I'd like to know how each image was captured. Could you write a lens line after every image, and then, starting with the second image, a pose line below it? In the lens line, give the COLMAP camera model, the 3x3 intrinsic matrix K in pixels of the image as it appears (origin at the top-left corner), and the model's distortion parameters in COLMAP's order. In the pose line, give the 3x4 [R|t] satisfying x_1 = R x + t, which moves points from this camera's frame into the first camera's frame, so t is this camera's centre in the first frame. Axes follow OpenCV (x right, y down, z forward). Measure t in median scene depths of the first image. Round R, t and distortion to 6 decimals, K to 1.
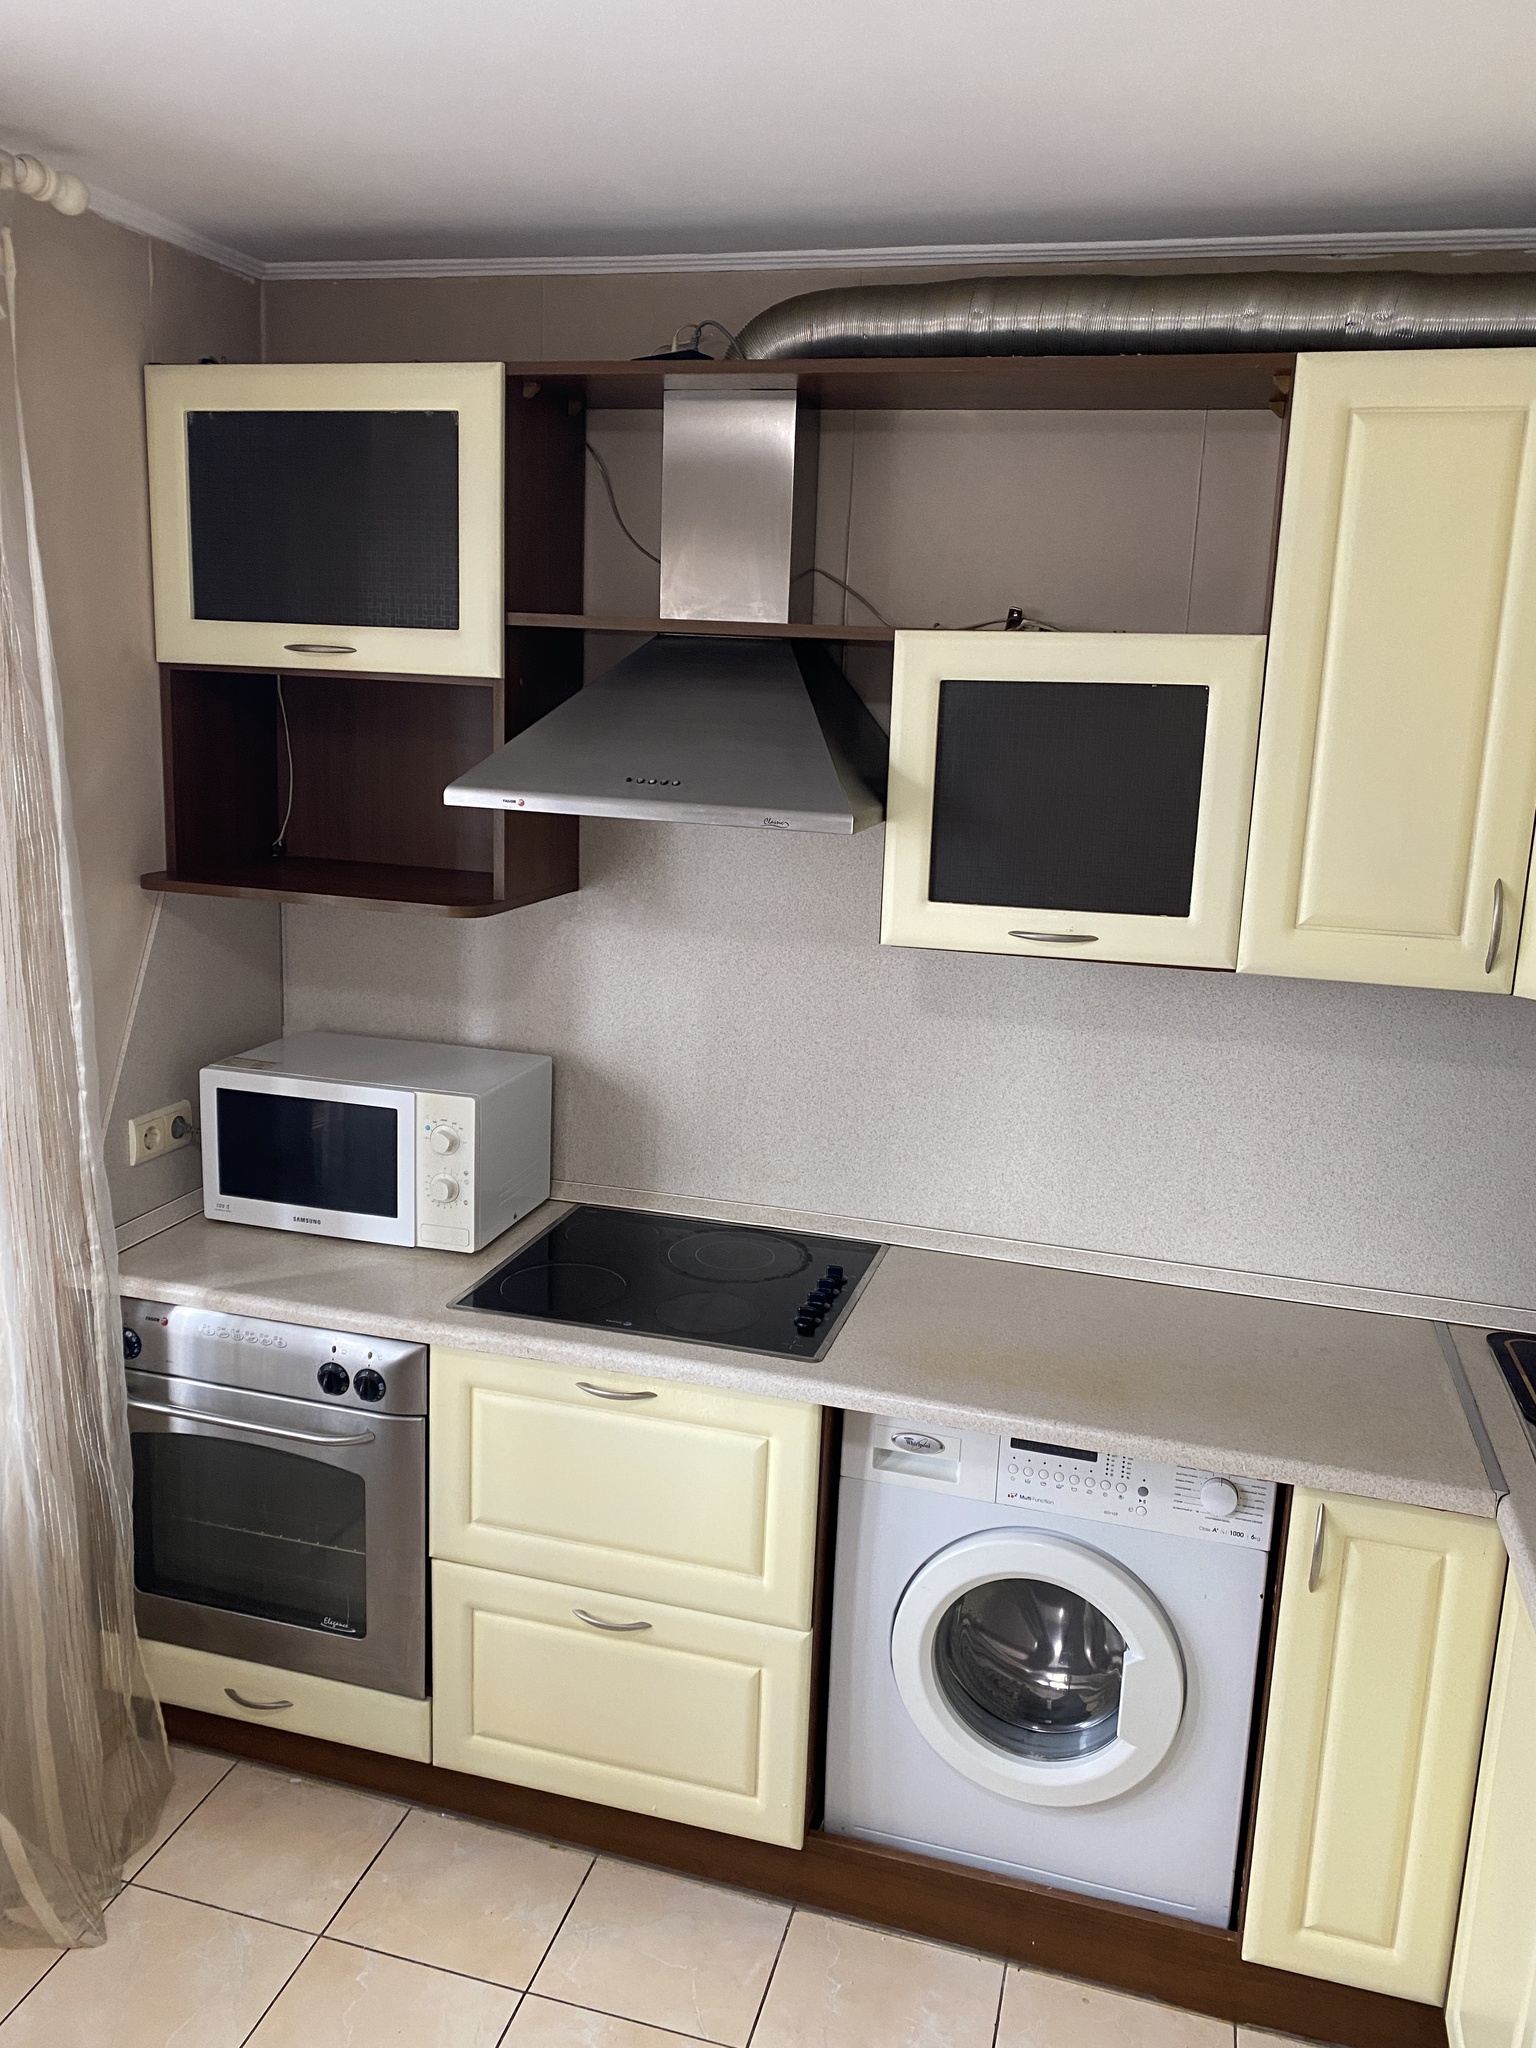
lens RADIAL K [[1558.4, 0, 769.7], [0, 1558.4, 1000.3], [0, 0, 1]] dist [0.013598, -0.003837]
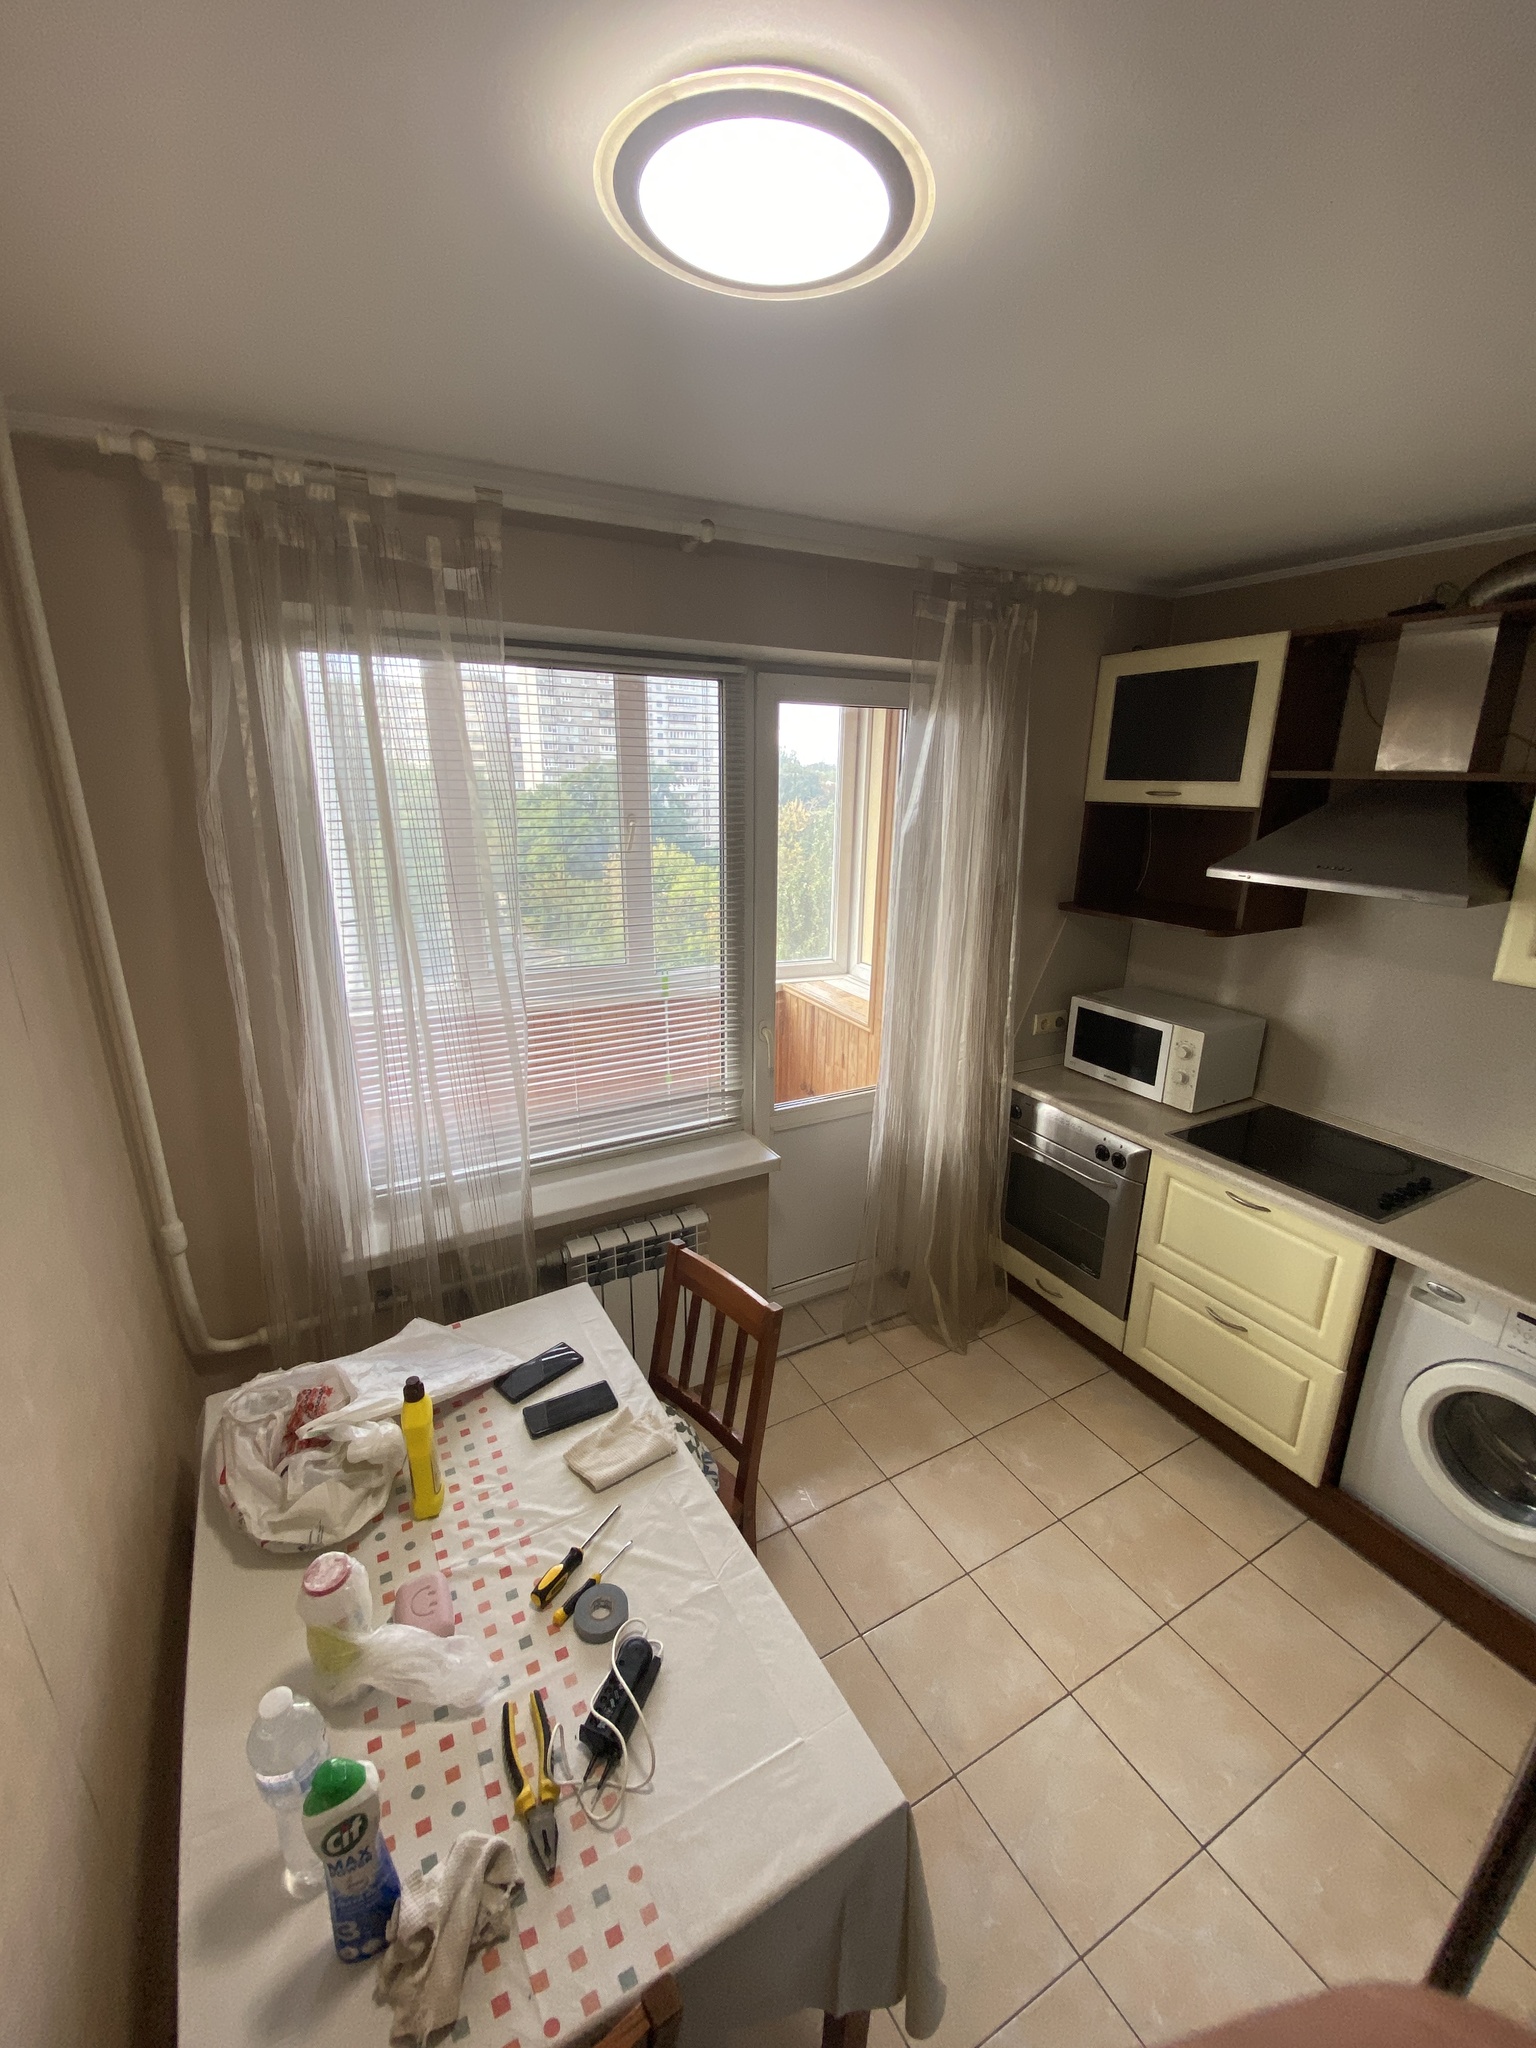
lens RADIAL K [[828.6, 0, 766.1], [0, 828.6, 1017.9], [0, 0, 1]] dist [0.018786, -0.021470]
pose [[0.697131, 0.170349, -0.696412, 0.144008], [-0.122772, 0.985379, 0.118134, -0.009635], [0.706353, 0.003145, 0.707852, -0.093429]]
